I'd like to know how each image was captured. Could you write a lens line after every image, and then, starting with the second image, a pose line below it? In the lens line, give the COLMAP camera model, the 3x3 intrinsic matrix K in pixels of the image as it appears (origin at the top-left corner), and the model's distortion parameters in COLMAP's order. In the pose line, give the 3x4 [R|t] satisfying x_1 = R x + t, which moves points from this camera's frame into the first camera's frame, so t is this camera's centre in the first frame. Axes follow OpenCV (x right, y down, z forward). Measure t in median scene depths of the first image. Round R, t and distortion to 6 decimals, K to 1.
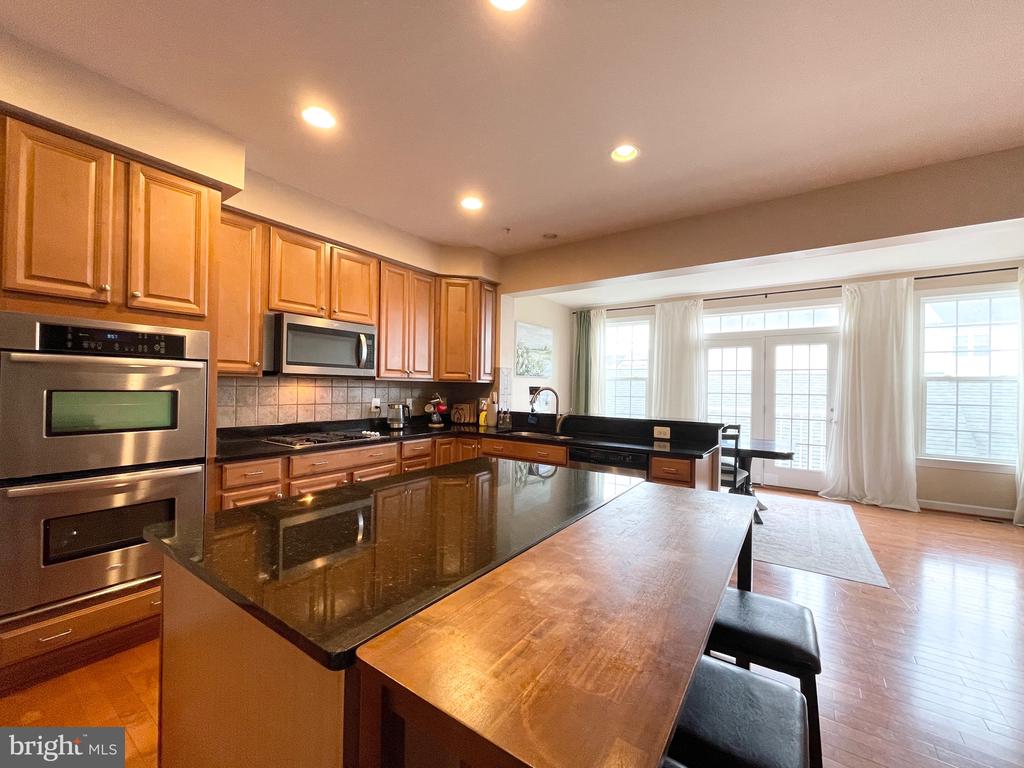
lens RADIAL K [[412.3, 0, 512.4], [0, 412.3, 385.3], [0, 0, 1]] dist [-0.000052, -0.000958]
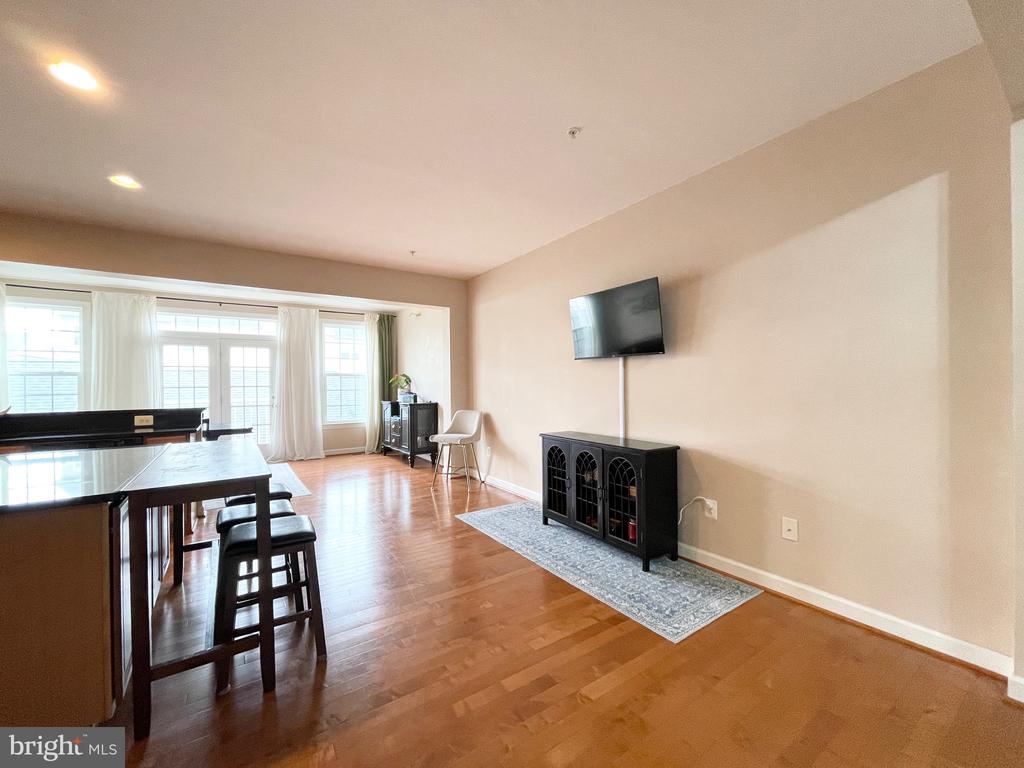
lens RADIAL K [[412.3, 0, 512.4], [0, 412.3, 385.3], [0, 0, 1]] dist [-0.000052, -0.000958]
pose [[0.353496, -0.018767, 0.935248, -0.277850], [0.013337, 0.999798, 0.015021, 0.013087], [-0.935341, 0.007163, 0.353675, -0.281708]]
